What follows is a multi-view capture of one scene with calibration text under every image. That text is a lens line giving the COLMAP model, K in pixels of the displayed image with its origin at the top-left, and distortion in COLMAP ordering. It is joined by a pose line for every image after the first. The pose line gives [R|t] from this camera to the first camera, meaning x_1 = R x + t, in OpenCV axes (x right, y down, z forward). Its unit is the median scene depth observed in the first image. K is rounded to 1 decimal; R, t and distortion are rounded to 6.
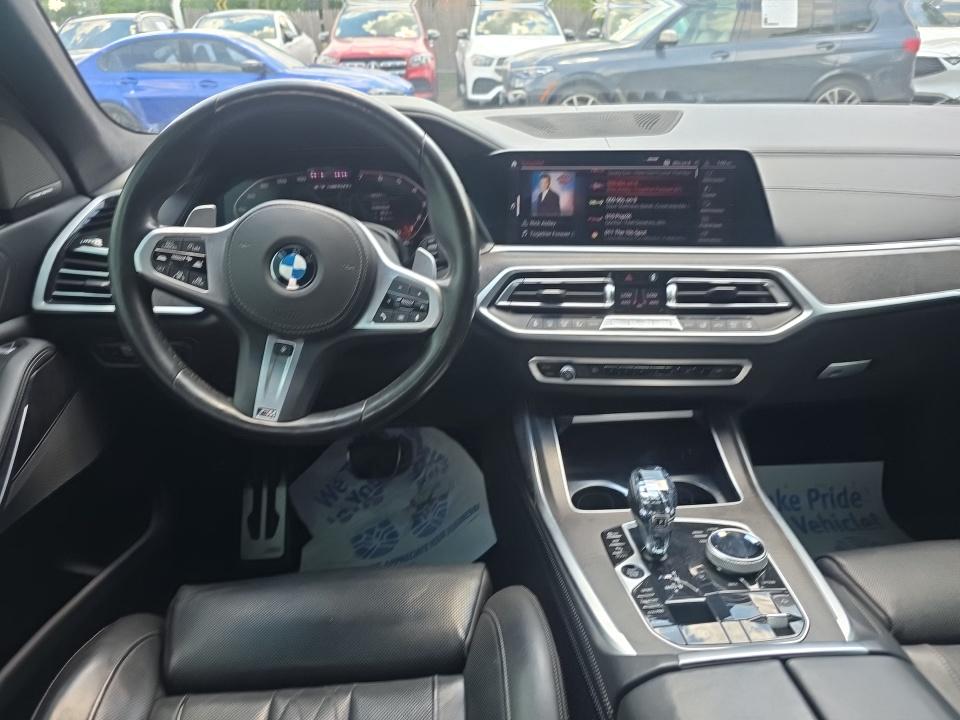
lens RADIAL K [[685.7, 0, 480.0], [0, 685.7, 360.0], [0, 0, 1]] dist [0.003810, -0.001105]
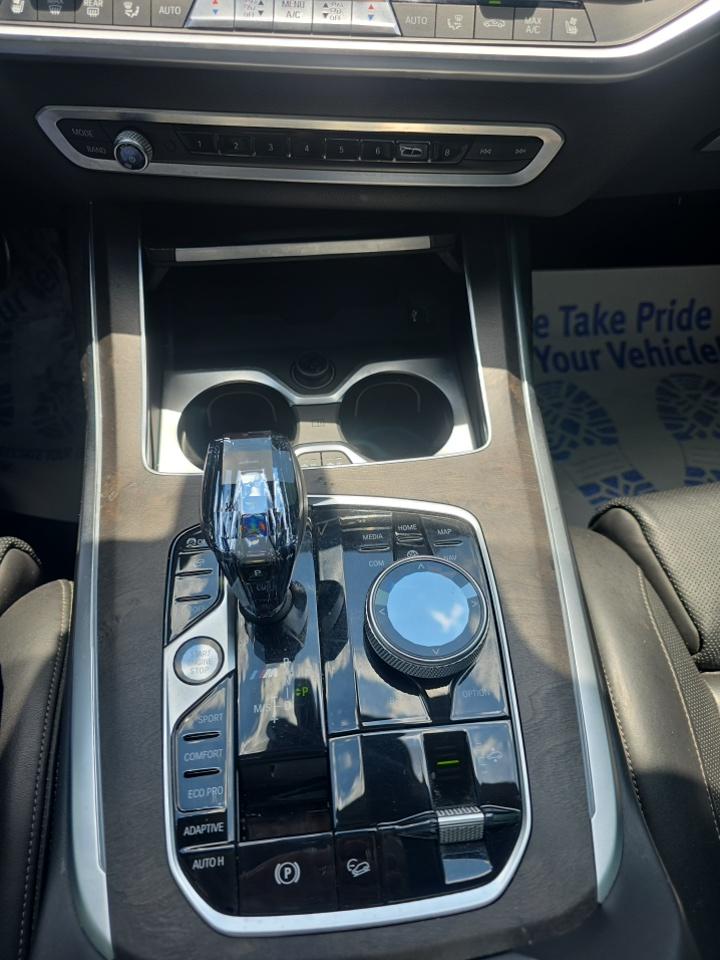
lens RADIAL K [[685.7, 0, 360.0], [0, 685.7, 480.0], [0, 0, 1]] dist [0.003810, -0.001105]
pose [[0.998182, -0.008724, 0.059637, 0.153808], [-0.024436, 0.845924, 0.532744, -0.023247], [-0.055096, -0.533232, 0.844173, 0.339185]]
